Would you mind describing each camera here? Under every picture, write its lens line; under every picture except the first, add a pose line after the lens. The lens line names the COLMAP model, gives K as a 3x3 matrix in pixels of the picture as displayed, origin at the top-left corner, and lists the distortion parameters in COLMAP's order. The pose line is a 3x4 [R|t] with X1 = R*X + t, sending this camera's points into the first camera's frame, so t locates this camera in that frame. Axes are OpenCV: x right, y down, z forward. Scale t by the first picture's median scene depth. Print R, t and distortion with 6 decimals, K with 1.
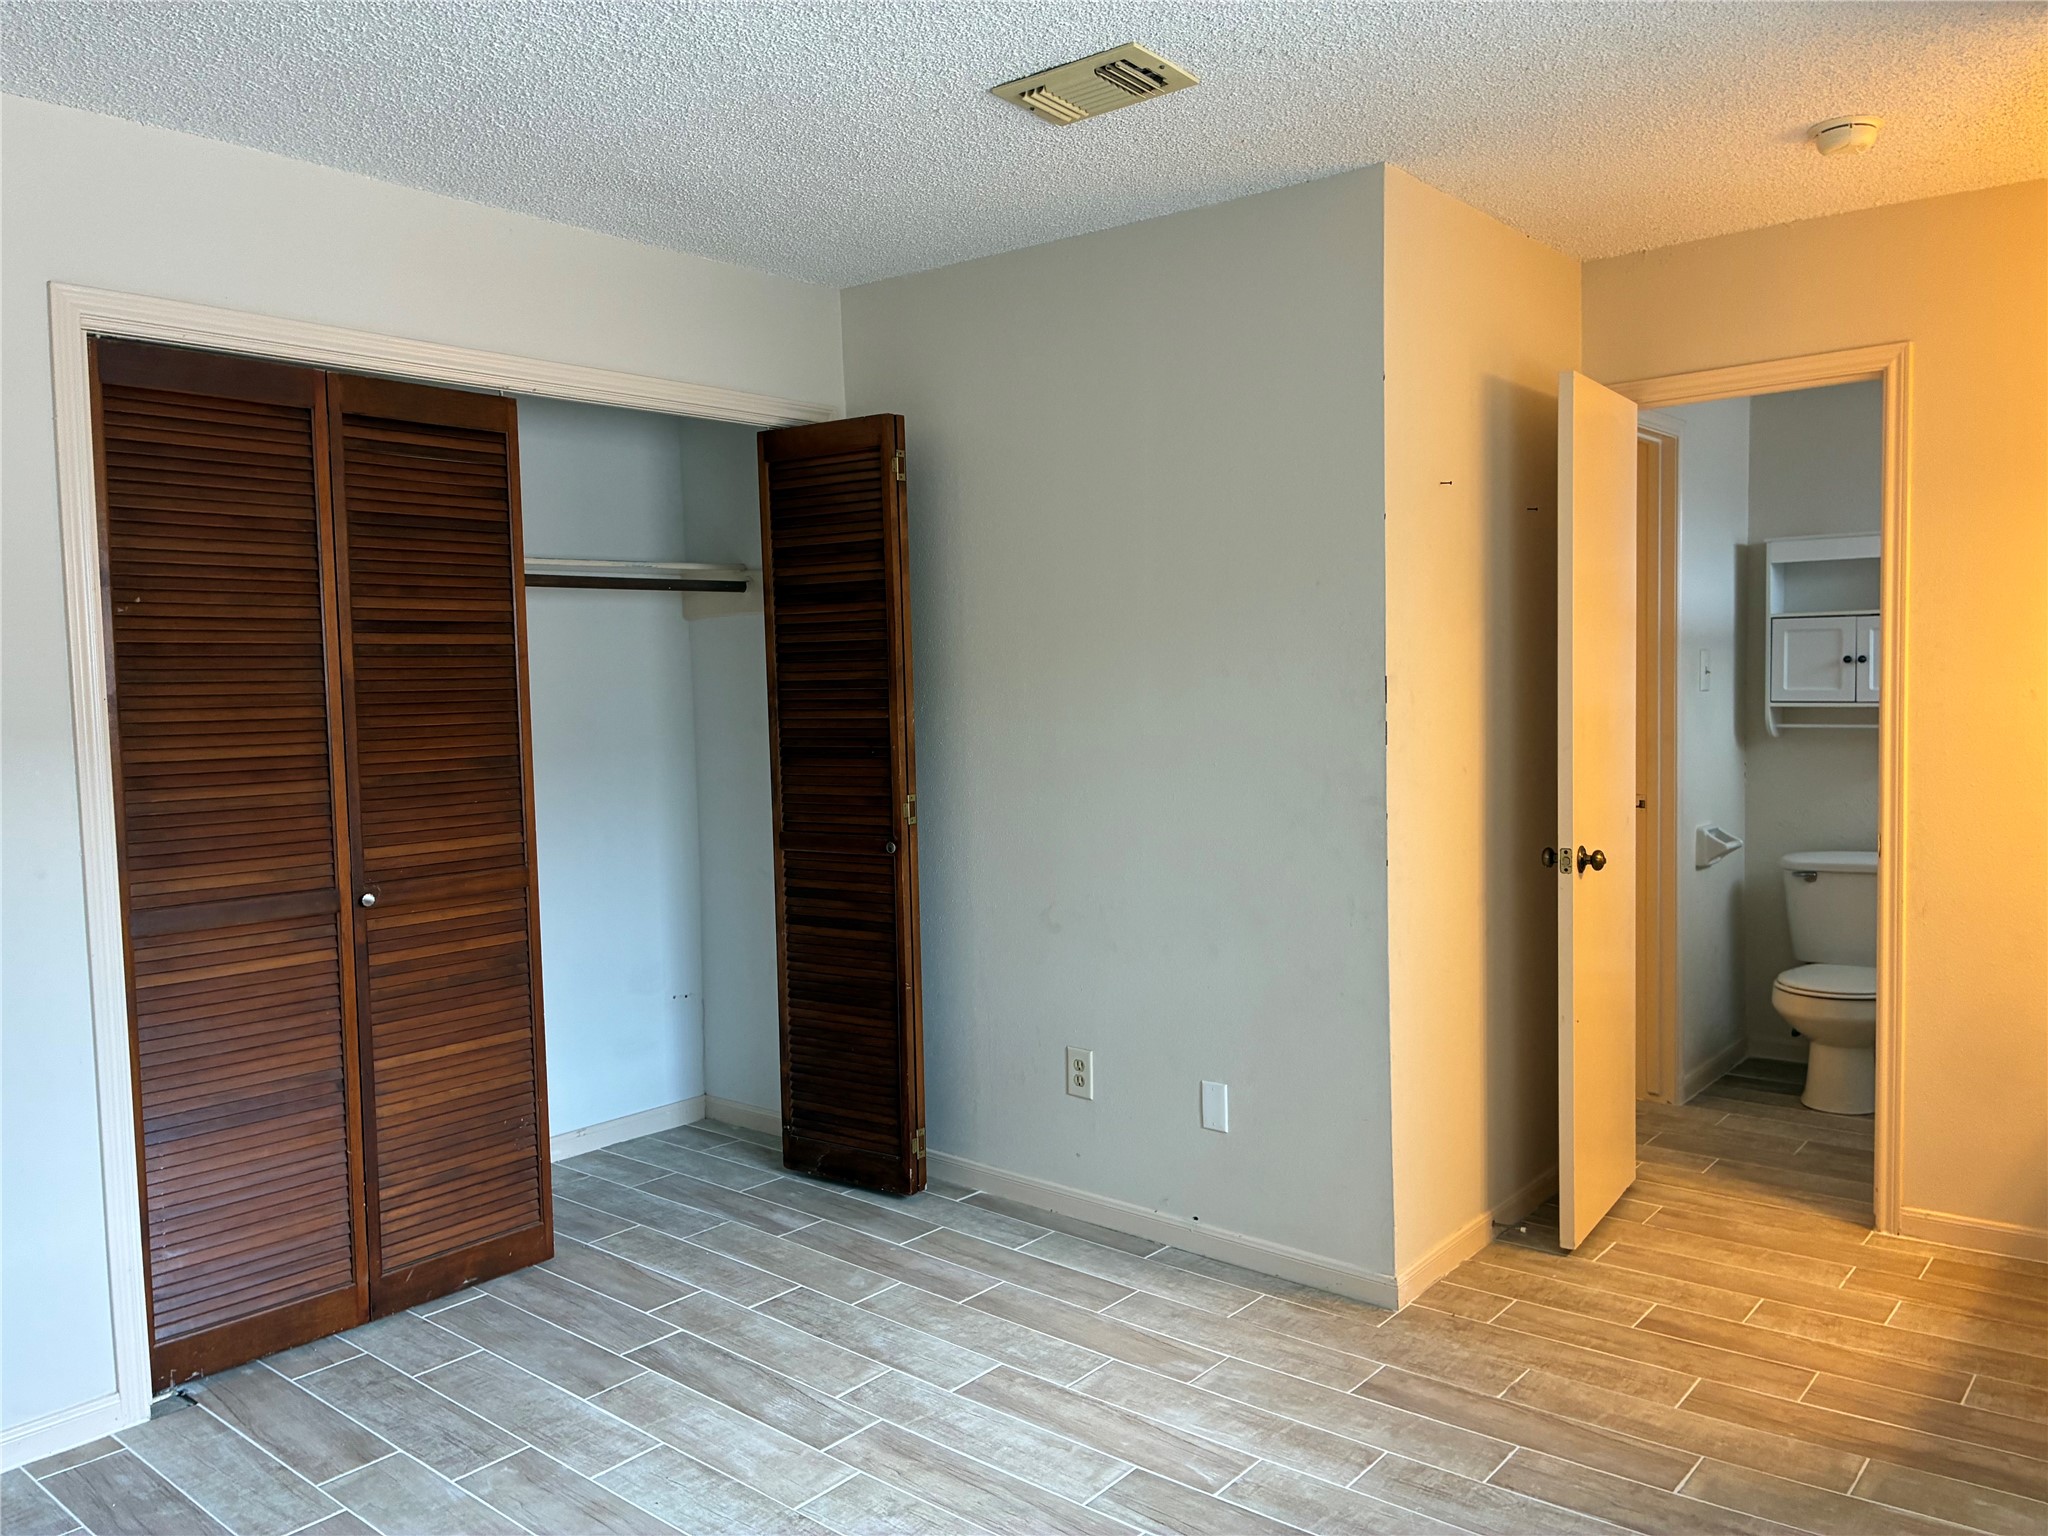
lens RADIAL K [[1557.9, 0, 1022.9], [0, 1557.9, 768.0], [0, 0, 1]] dist [0.049467, -0.044383]
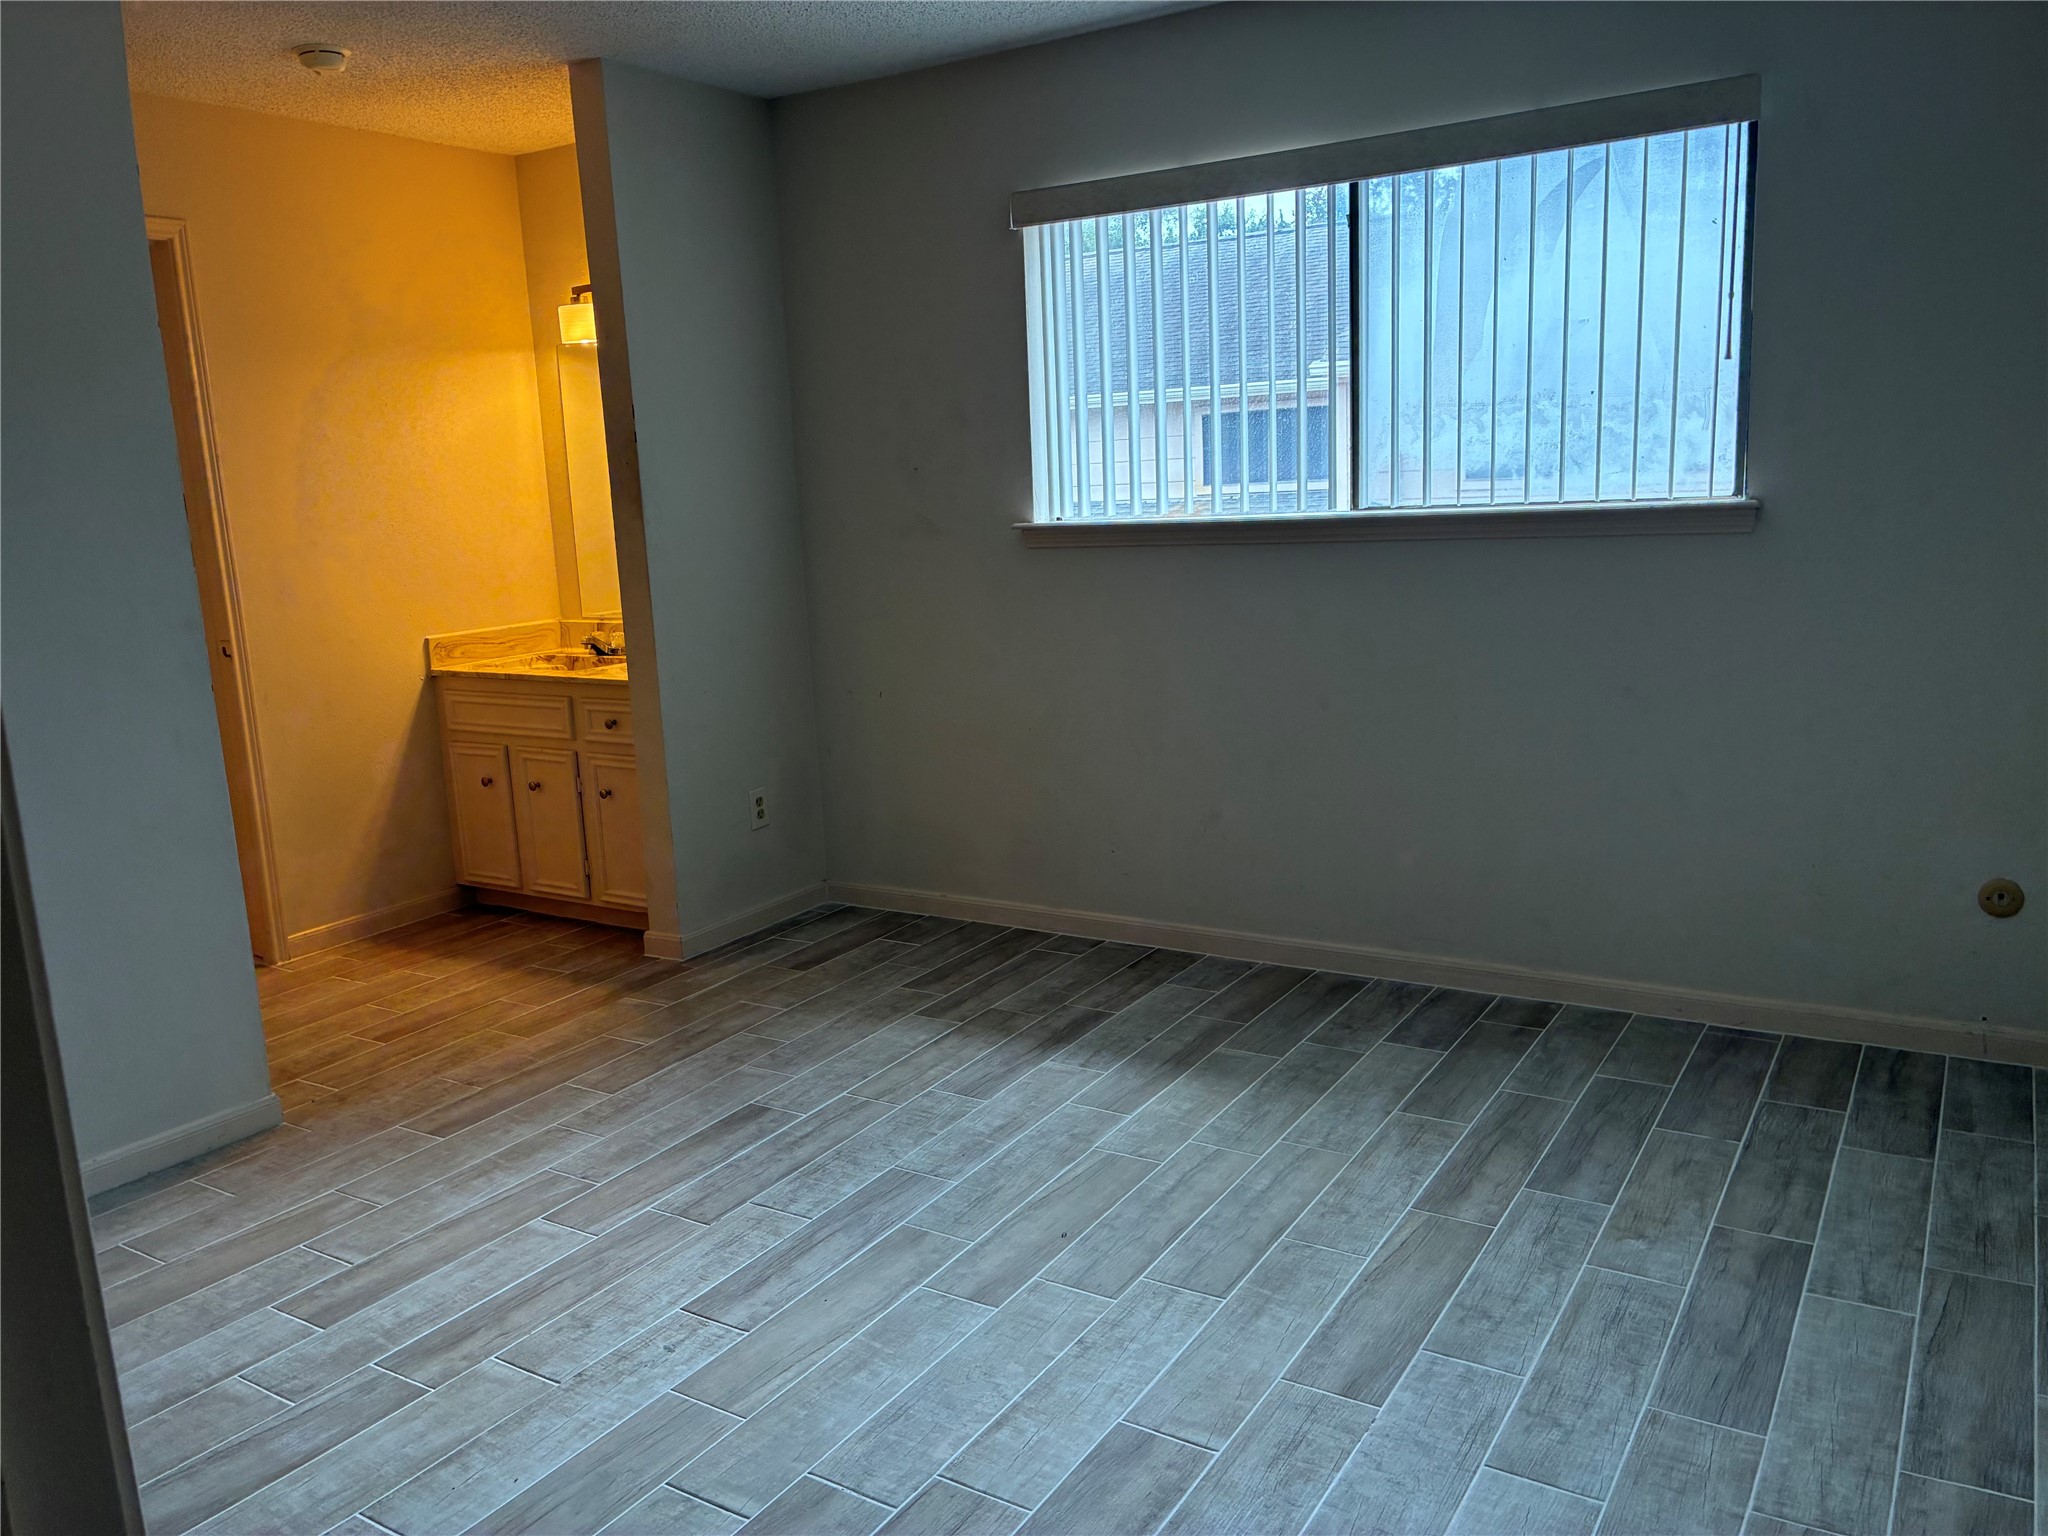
lens RADIAL K [[1557.9, 0, 1027.1], [0, 1557.9, 771.2], [0, 0, 1]] dist [0.049467, -0.044383]
pose [[-0.162051, -0.151490, 0.975085, -0.920740], [0.096695, 0.980952, 0.168472, -0.005051], [-0.982033, 0.121587, -0.144316, 0.736451]]
